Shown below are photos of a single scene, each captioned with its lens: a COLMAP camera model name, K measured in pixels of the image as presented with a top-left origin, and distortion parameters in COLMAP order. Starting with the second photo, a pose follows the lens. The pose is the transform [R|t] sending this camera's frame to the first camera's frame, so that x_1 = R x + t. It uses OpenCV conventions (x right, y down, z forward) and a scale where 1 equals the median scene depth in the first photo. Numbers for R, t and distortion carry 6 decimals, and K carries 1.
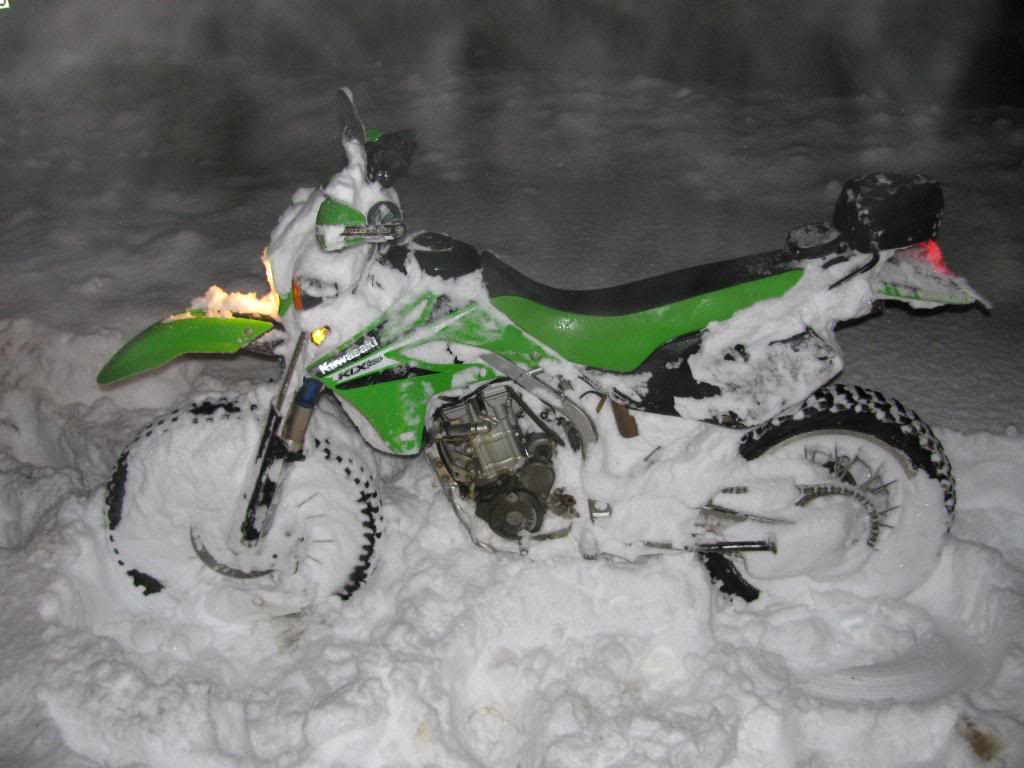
lens RADIAL K [[1037.4, 0, 512.0], [0, 1037.4, 384.0], [0, 0, 1]] dist [-0.118625, 0.015084]
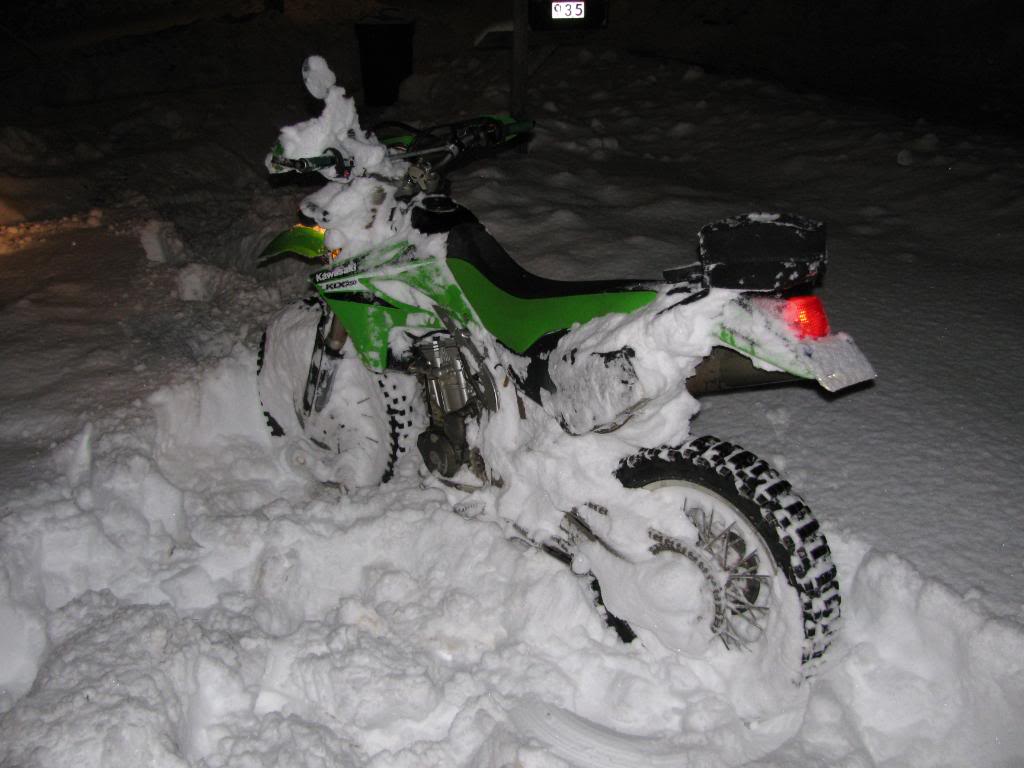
lens RADIAL K [[1037.4, 0, 512.0], [0, 1037.4, 384.0], [0, 0, 1]] dist [-0.118625, 0.015084]
pose [[0.709377, 0.288953, -0.642877, 0.808766], [-0.322268, 0.944148, 0.068761, -0.053059], [0.626840, 0.158401, 0.762877, 0.195064]]
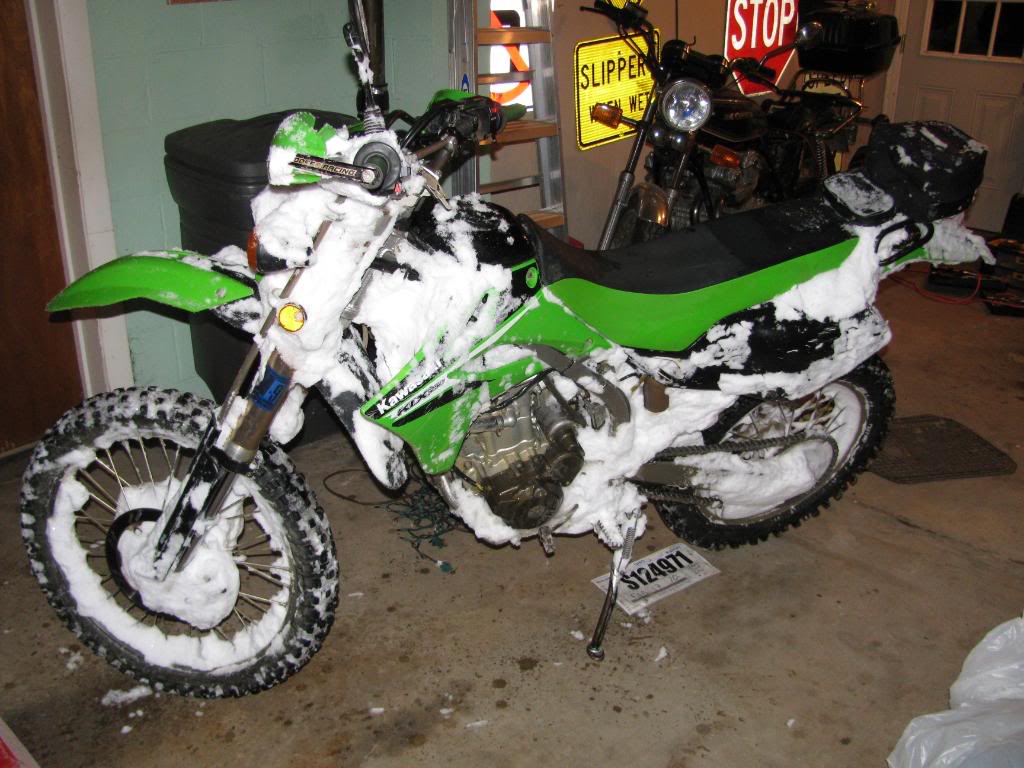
lens RADIAL K [[1037.4, 0, 512.0], [0, 1037.4, 384.0], [0, 0, 1]] dist [-0.118625, 0.015084]
pose [[0.896309, -0.115646, 0.428085, -0.403821], [-0.013126, 0.958051, 0.286297, -0.240101], [-0.443237, -0.262230, 0.857191, 0.301554]]
